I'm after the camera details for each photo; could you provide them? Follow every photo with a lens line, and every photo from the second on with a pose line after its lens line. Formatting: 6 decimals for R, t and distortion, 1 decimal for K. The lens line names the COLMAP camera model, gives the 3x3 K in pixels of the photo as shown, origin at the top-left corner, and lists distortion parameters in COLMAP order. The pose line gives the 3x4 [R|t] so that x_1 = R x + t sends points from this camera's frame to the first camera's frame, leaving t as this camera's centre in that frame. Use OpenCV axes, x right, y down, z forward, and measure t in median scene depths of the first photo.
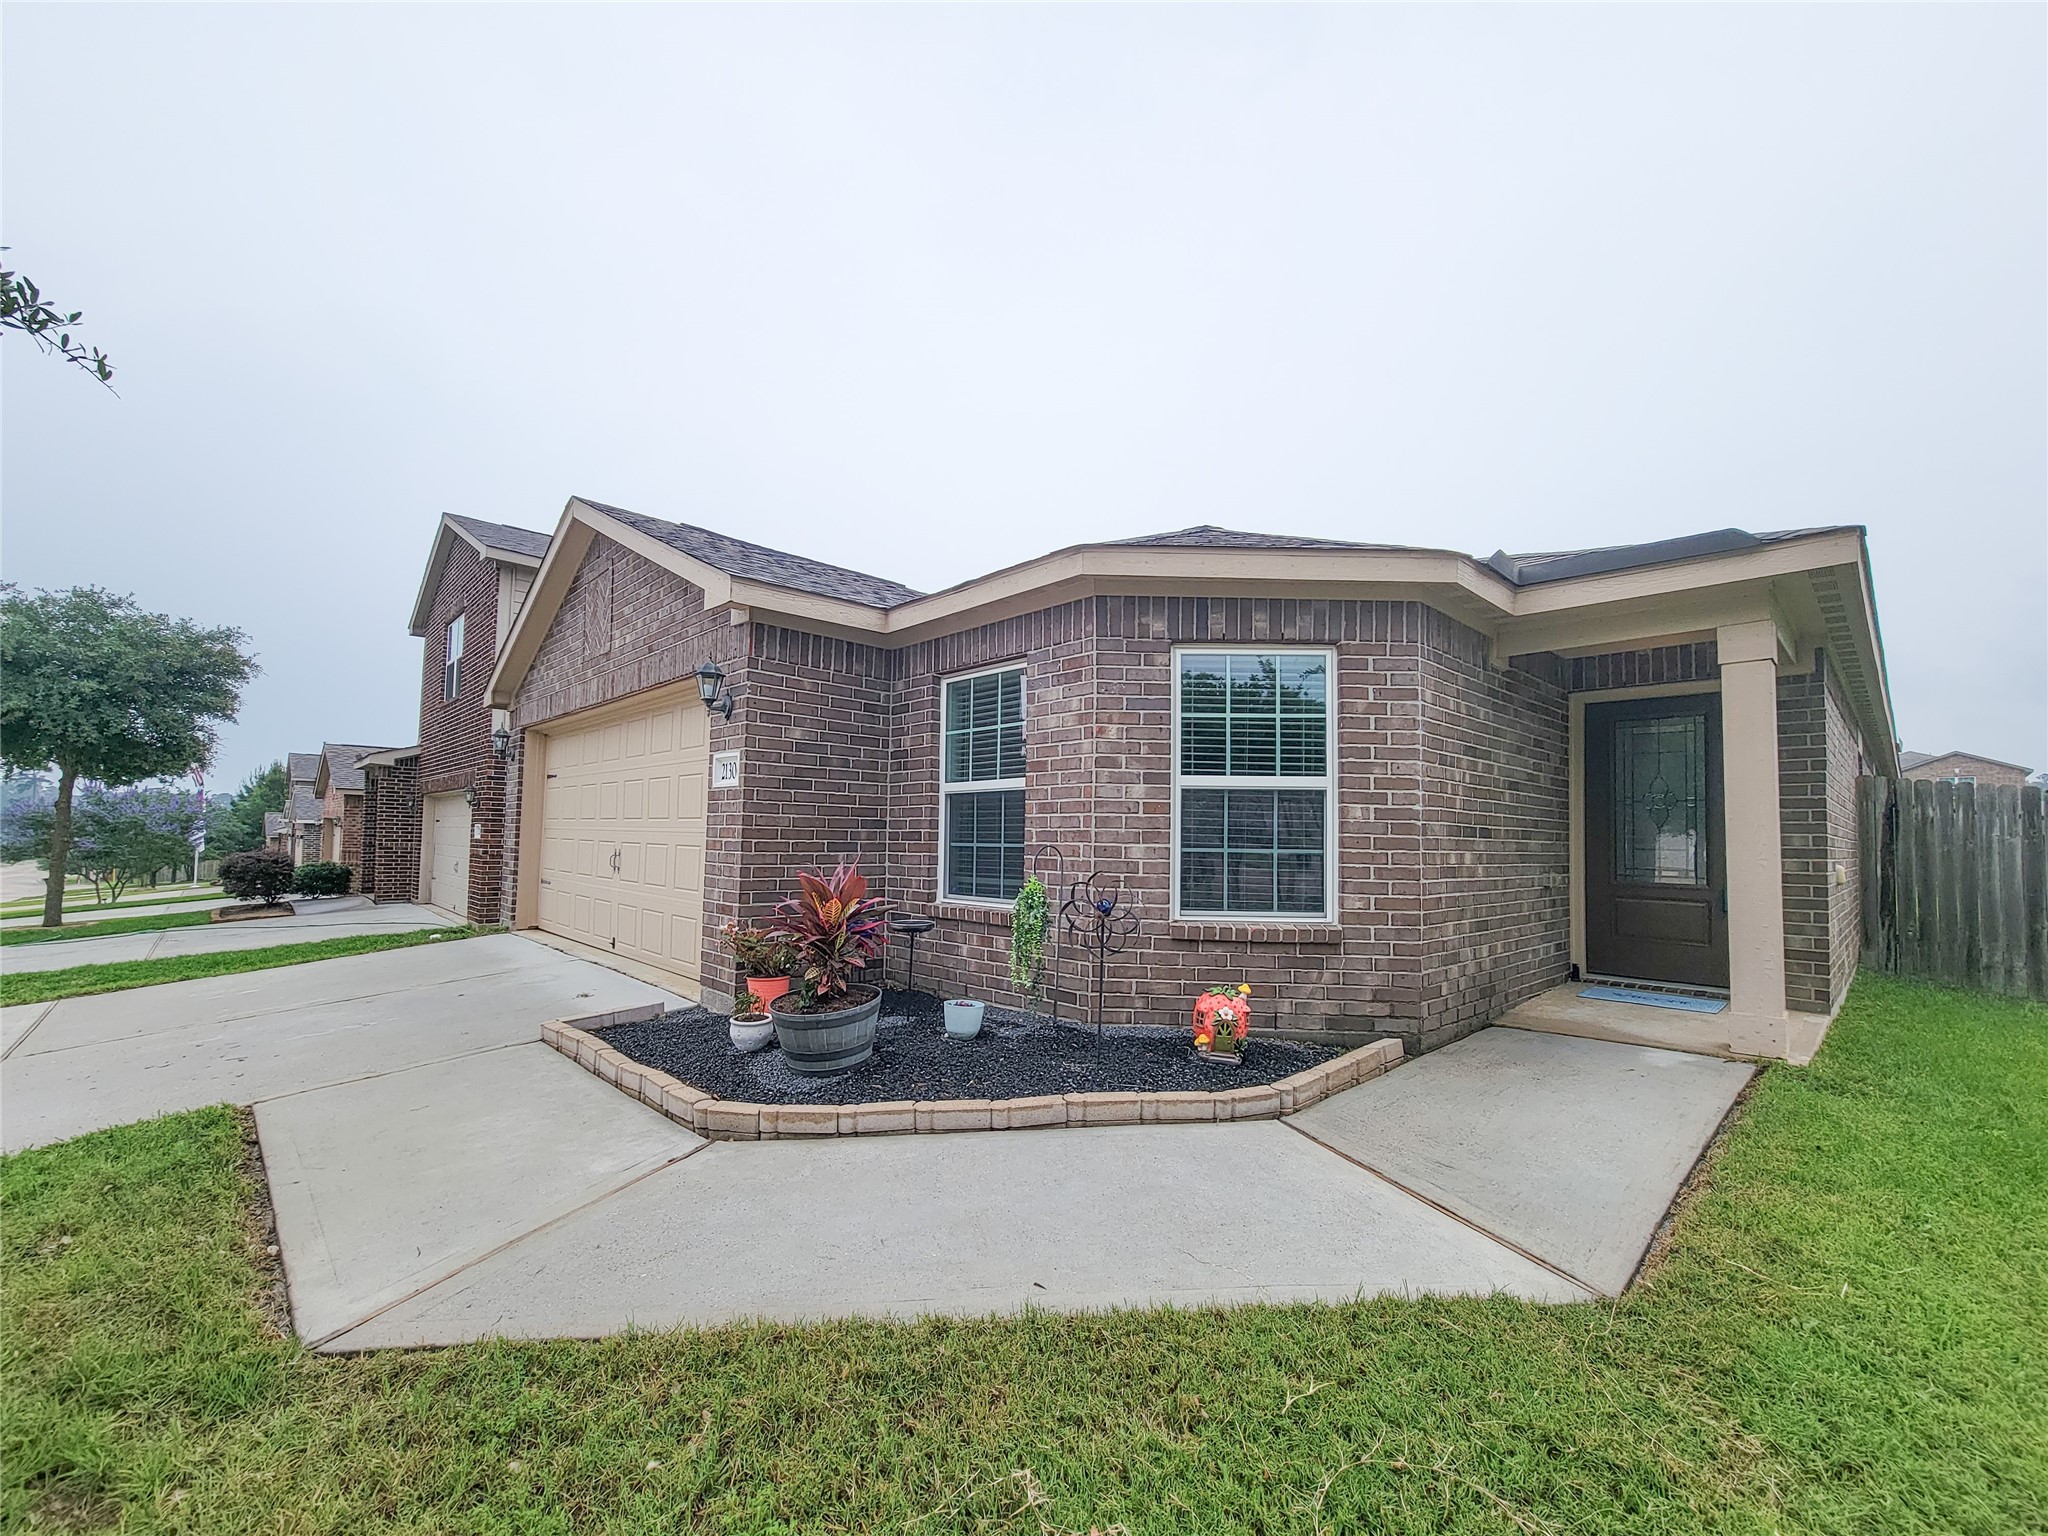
lens RADIAL K [[844.6, 0, 1051.6], [0, 844.6, 812.1], [0, 0, 1]] dist [0.005187, -0.004510]
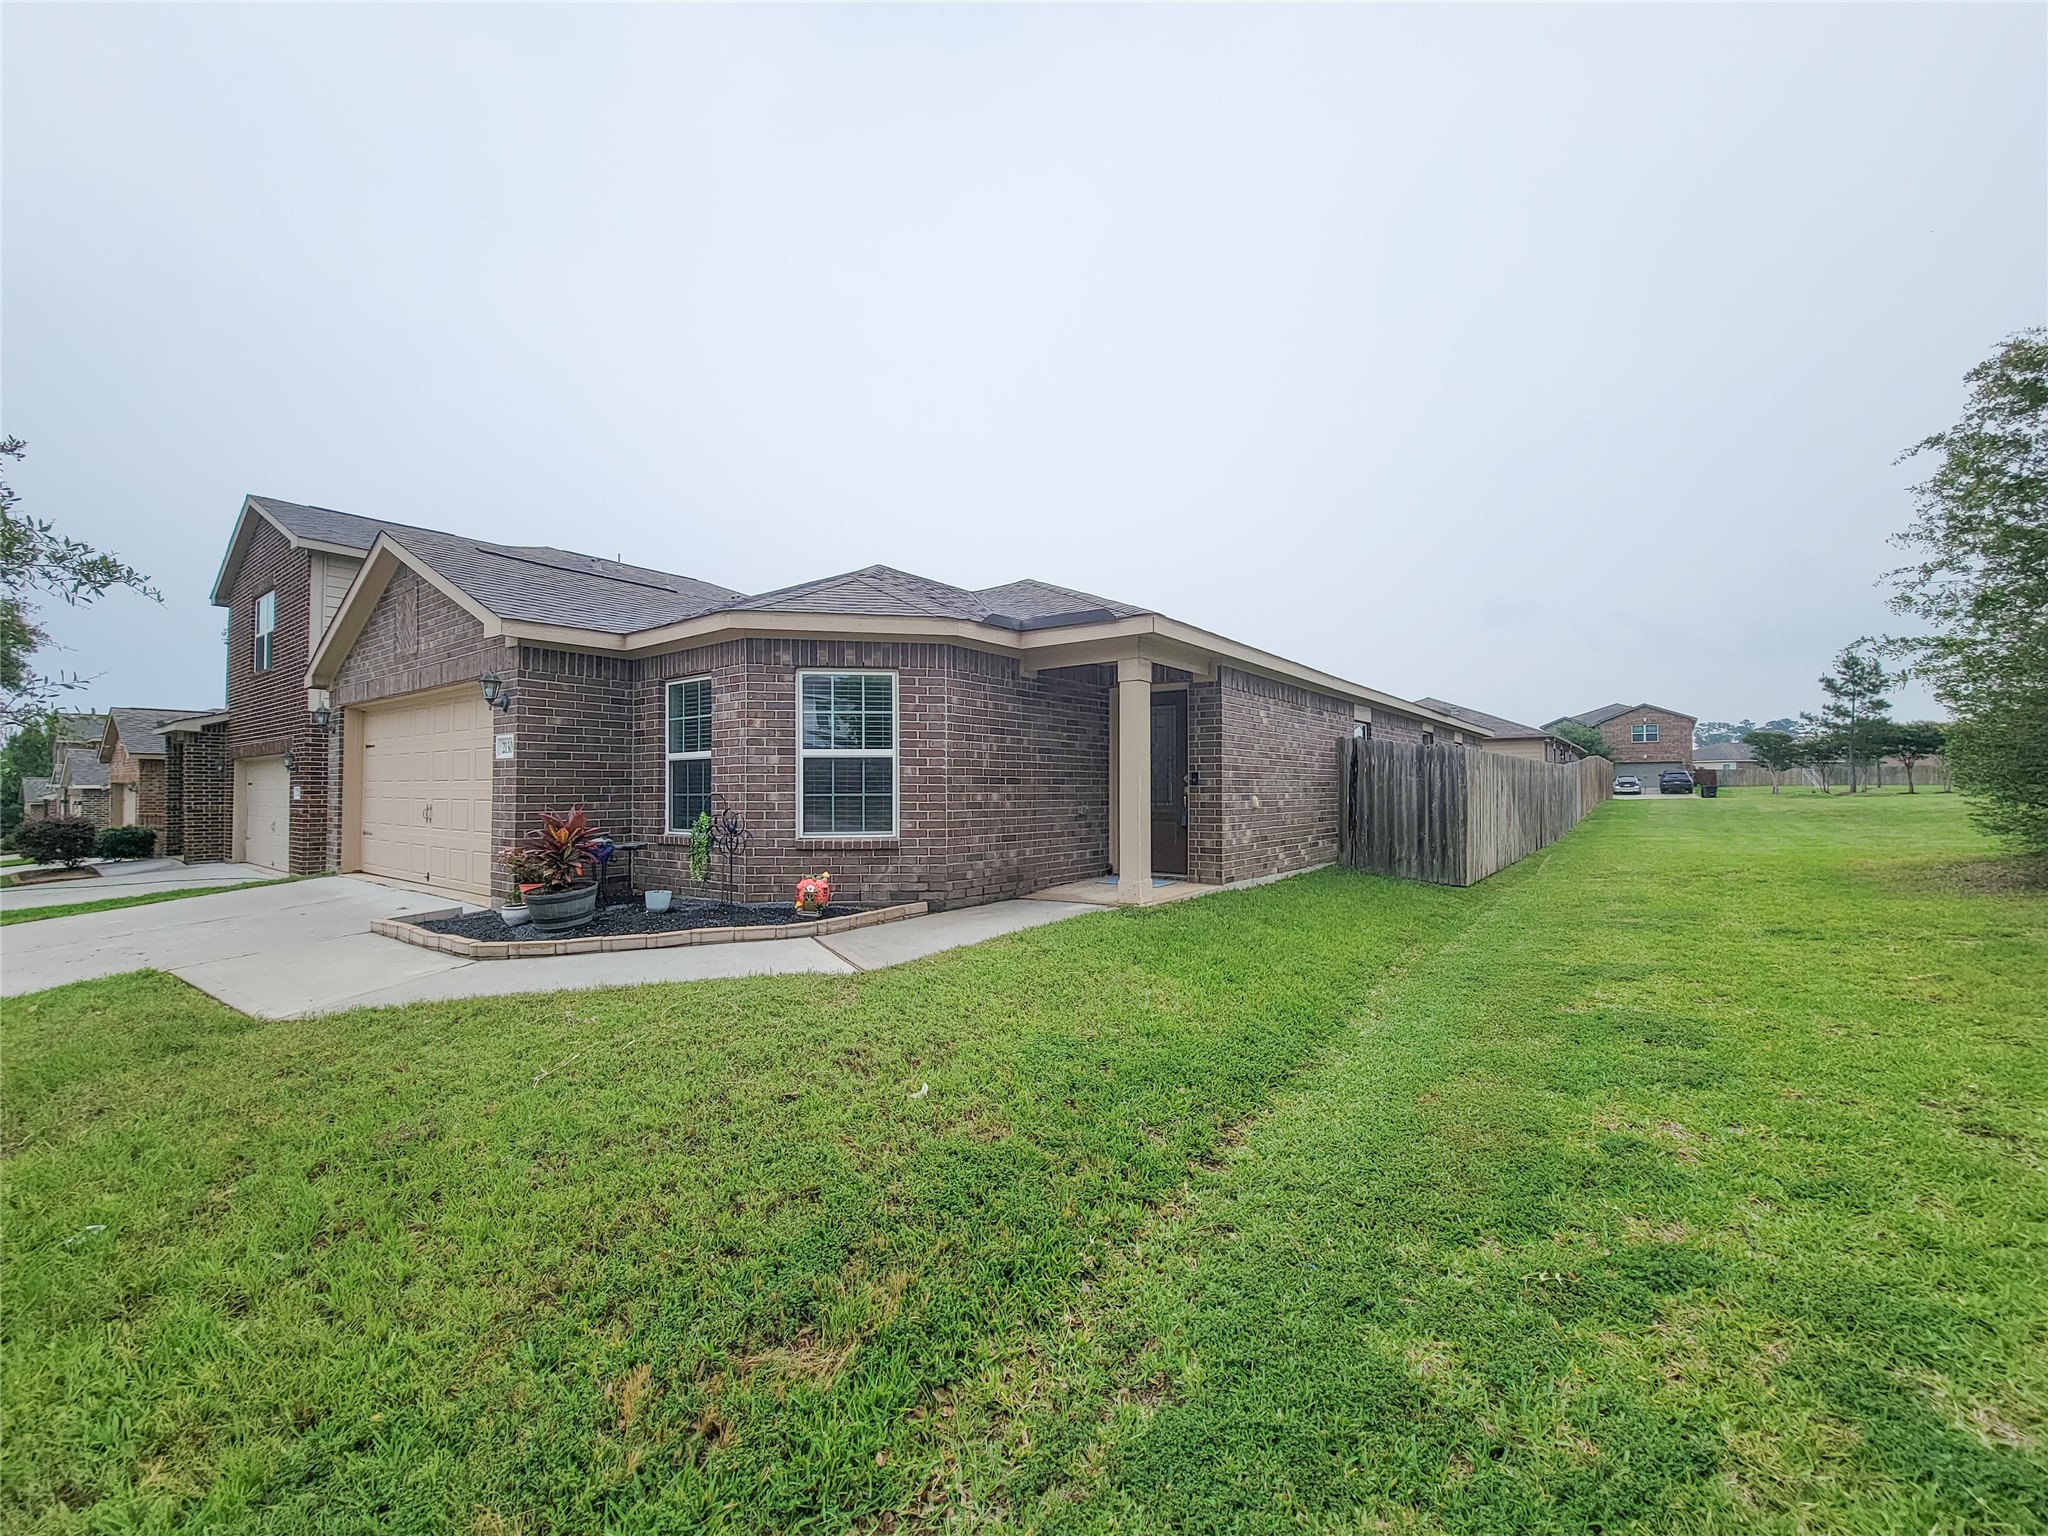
lens RADIAL K [[844.6, 0, 1057.8], [0, 844.6, 780.3], [0, 0, 1]] dist [0.005187, -0.004510]
pose [[0.988466, -0.017771, 0.150397, 0.338628], [0.014418, 0.999623, 0.023355, -0.012811], [-0.150755, -0.020917, 0.988350, -0.589214]]
